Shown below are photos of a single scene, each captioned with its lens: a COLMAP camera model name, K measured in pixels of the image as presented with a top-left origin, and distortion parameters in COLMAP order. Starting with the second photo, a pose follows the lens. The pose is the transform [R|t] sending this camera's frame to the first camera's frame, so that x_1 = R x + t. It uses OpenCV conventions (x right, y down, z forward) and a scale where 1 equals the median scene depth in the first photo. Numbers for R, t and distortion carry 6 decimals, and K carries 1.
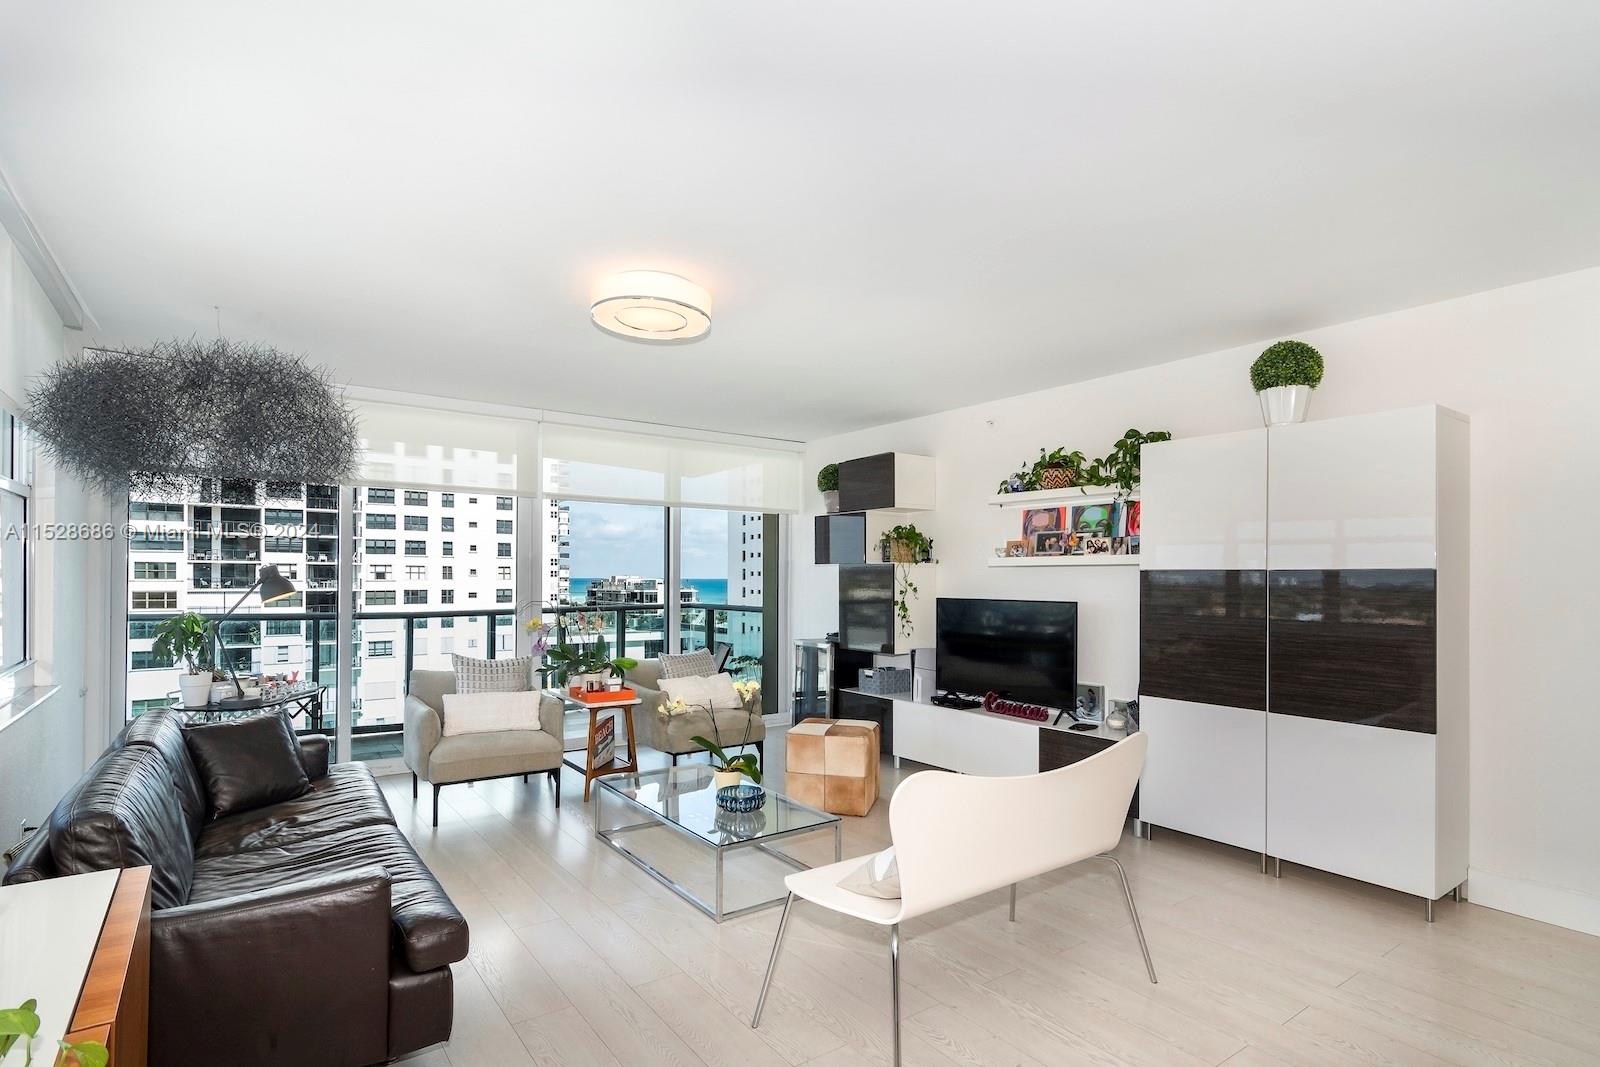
lens RADIAL K [[766.9, 0, 806.8], [0, 766.9, 573.5], [0, 0, 1]] dist [-0.001822, 0.000820]
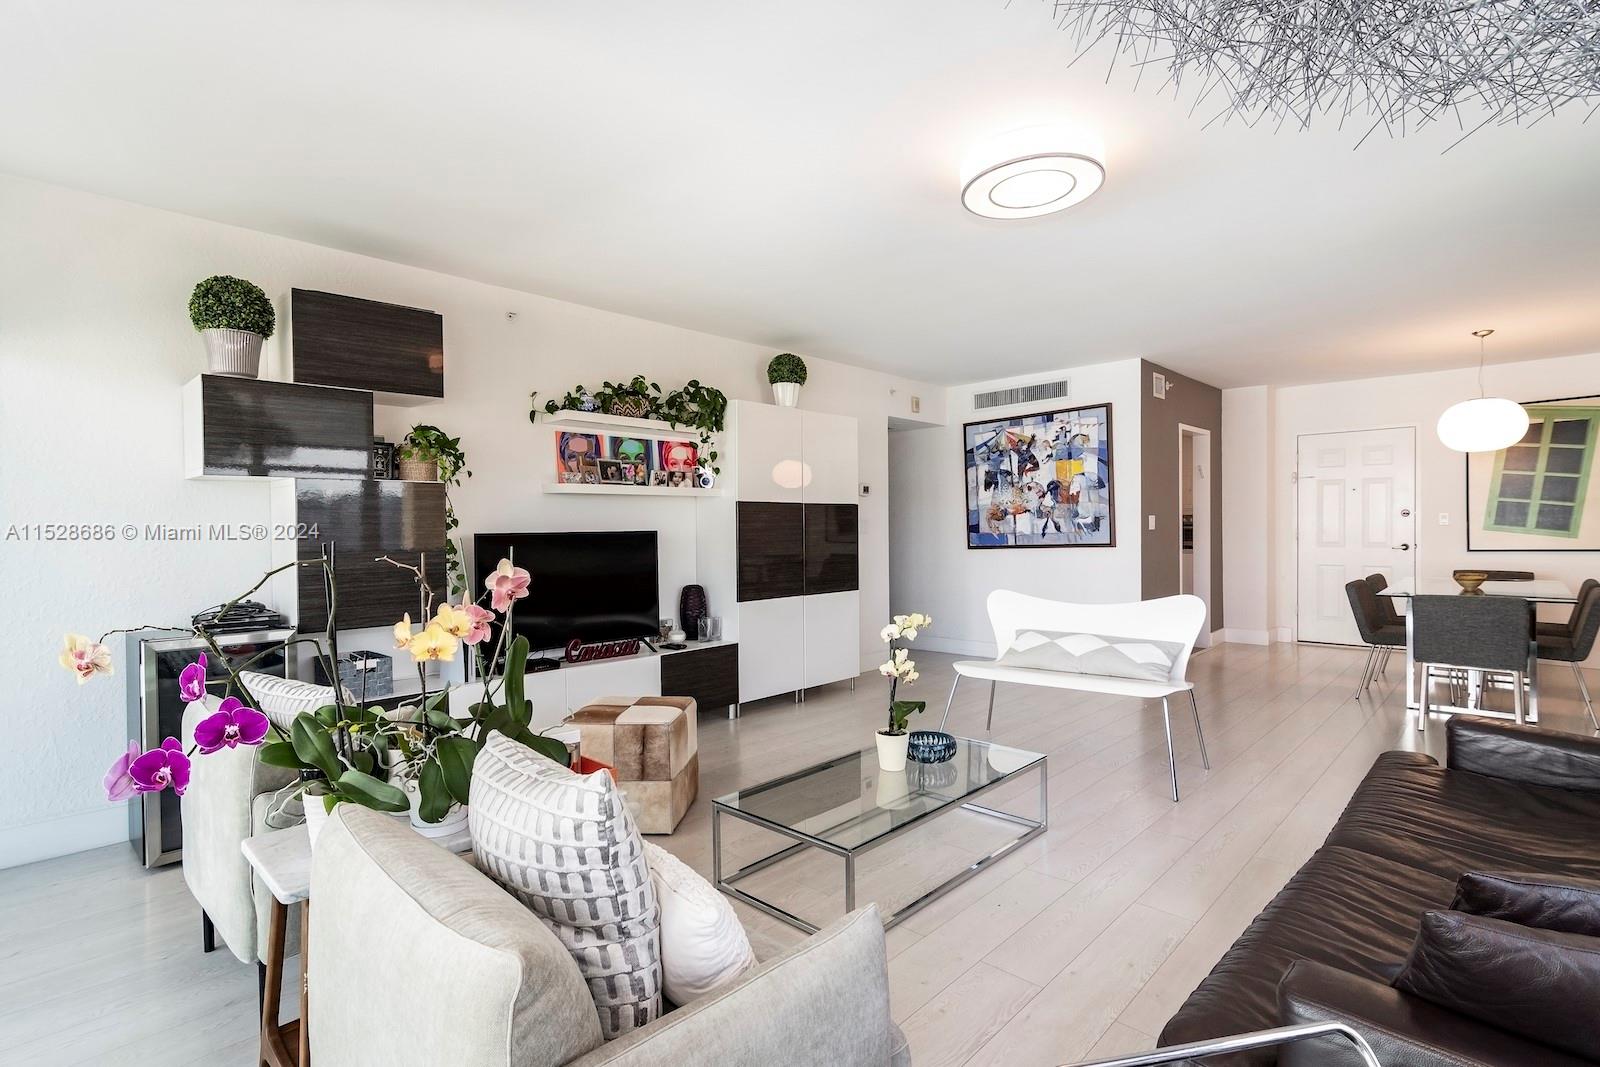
lens RADIAL K [[766.9, 0, 799.5], [0, 766.9, 527.6], [0, 0, 1]] dist [-0.001822, 0.000820]
pose [[-0.168296, -0.009443, 0.985691, -0.673005], [0.002921, 0.999945, 0.010079, 0.021546], [-0.985732, 0.004576, -0.168259, 0.931336]]
